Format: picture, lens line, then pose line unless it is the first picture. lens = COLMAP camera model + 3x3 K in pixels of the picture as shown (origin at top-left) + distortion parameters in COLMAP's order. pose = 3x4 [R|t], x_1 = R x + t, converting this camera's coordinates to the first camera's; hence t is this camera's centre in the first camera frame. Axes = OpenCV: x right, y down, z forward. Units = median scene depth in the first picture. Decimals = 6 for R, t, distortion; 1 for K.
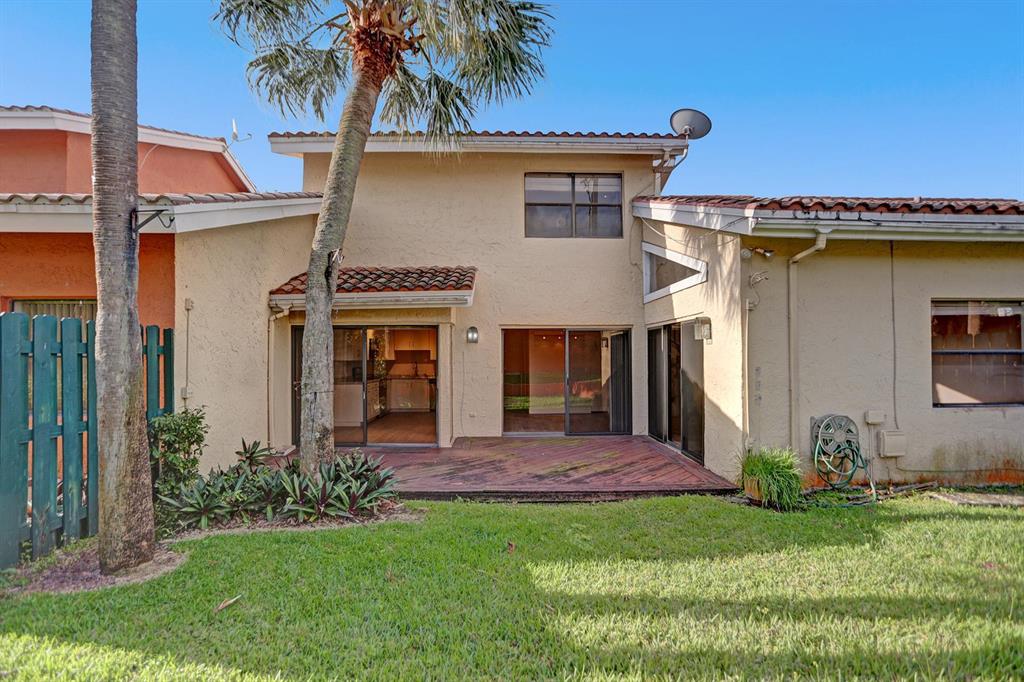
lens RADIAL K [[513.1, 0, 506.6], [0, 513.1, 351.9], [0, 0, 1]] dist [-0.053556, 0.024912]
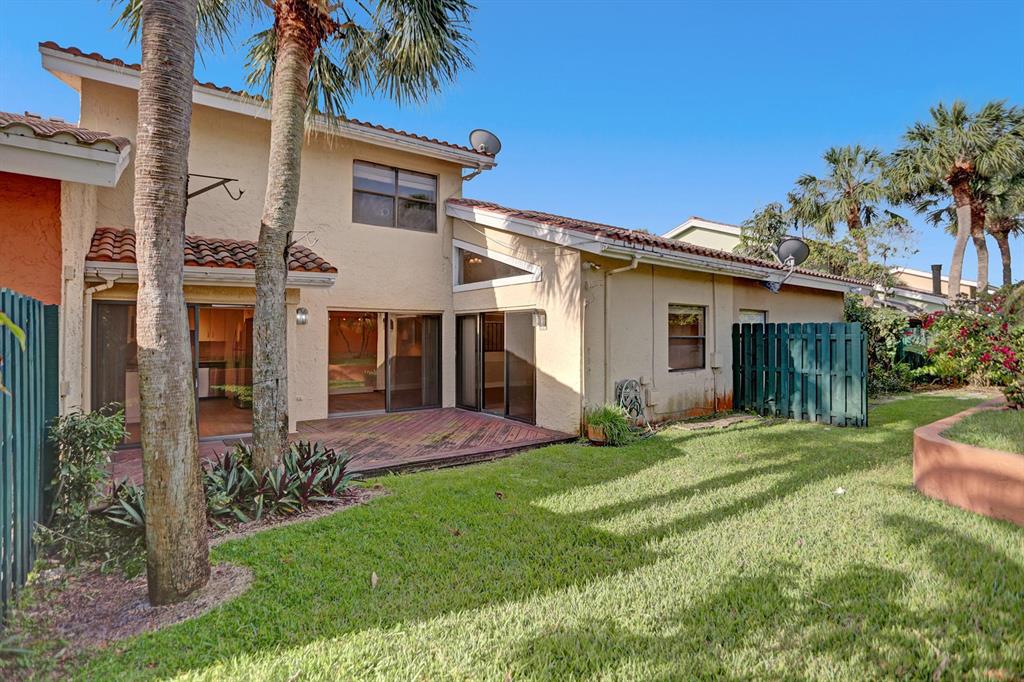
lens RADIAL K [[513.1, 0, 506.1], [0, 513.1, 332.8], [0, 0, 1]] dist [-0.053556, 0.024912]
pose [[0.812183, 0.006654, 0.583364, -0.497430], [-0.008387, 0.999965, 0.000272, -0.008876], [-0.583342, -0.005113, 0.812210, -0.008798]]
